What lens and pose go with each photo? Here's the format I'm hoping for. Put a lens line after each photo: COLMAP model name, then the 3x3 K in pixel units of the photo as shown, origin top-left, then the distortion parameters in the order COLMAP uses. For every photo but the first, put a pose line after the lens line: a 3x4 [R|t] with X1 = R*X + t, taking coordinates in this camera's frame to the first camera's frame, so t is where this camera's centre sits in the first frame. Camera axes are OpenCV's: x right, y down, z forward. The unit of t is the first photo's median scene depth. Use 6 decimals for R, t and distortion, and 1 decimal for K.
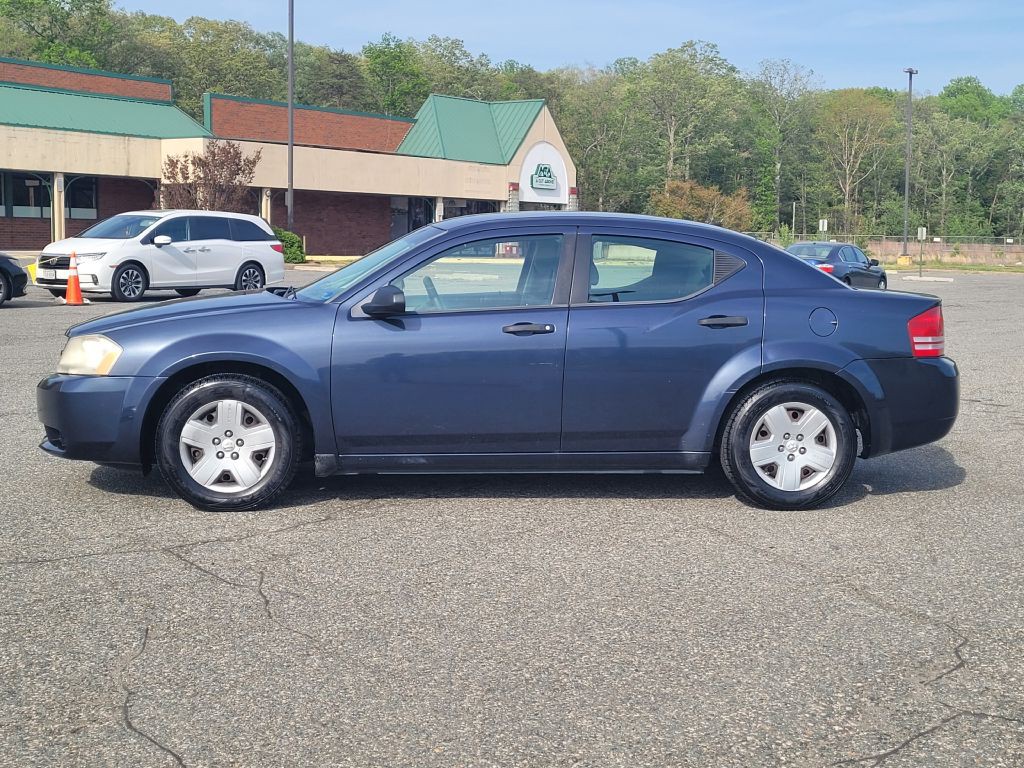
lens RADIAL K [[1355.5, 0, 529.3], [0, 1355.5, 409.0], [0, 0, 1]] dist [0.024898, 0.047235]
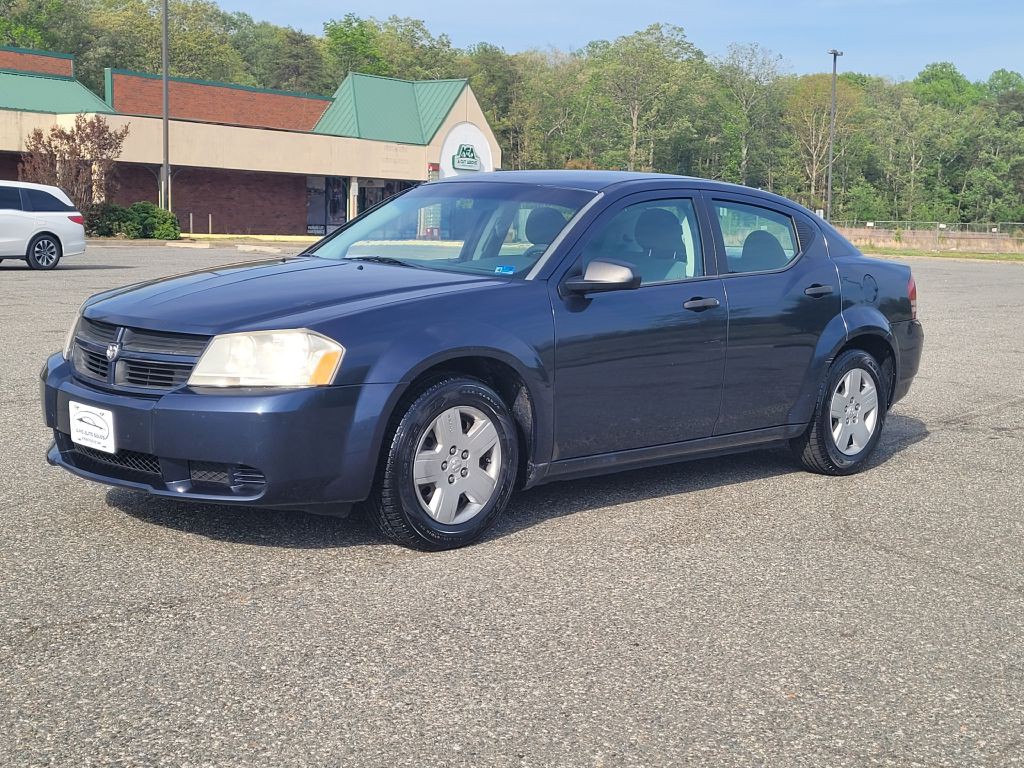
lens RADIAL K [[1355.3, 0, 521.7], [0, 1355.3, 416.9], [0, 0, 1]] dist [0.031633, 0.013193]
pose [[0.999979, 0.006430, 0.001268, 0.057867], [-0.006449, 0.999854, 0.015817, 0.002801], [-0.001166, -0.015825, 0.999874, 0.005972]]
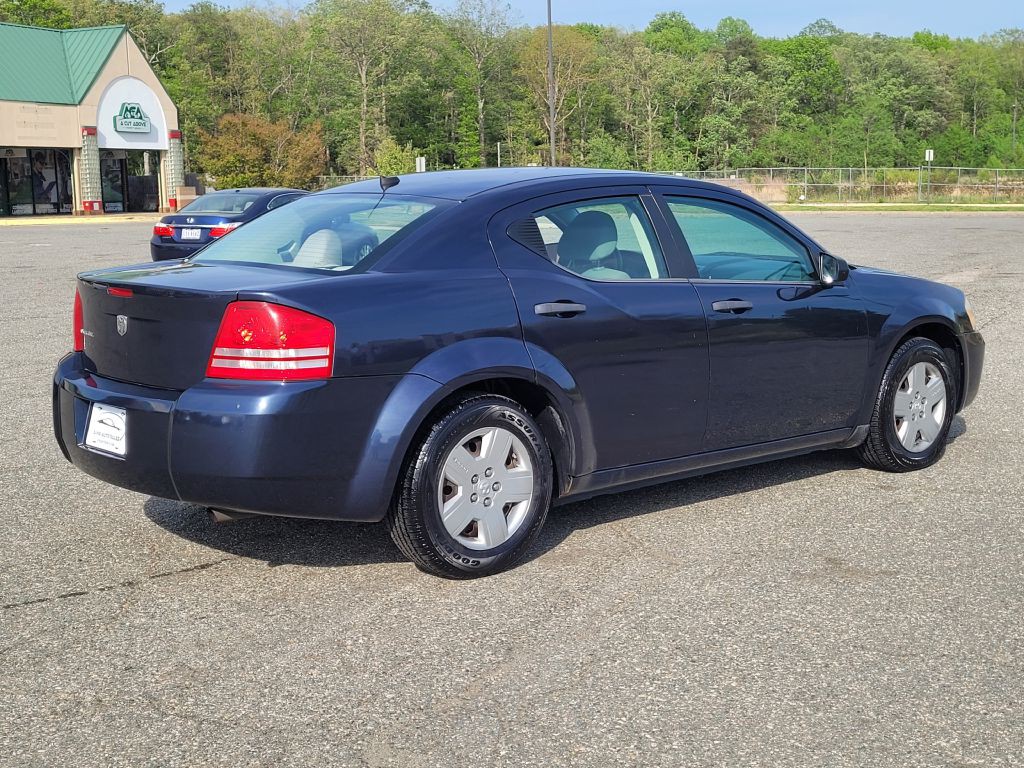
lens RADIAL K [[1352.1, 0, 521.3], [0, 1352.1, 383.0], [0, 0, 1]] dist [0.024028, 0.038907]
pose [[0.983278, -0.064151, 0.170439, 0.106489], [0.060710, 0.997834, 0.025333, -0.016393], [-0.171695, -0.014563, 0.985043, 0.147109]]
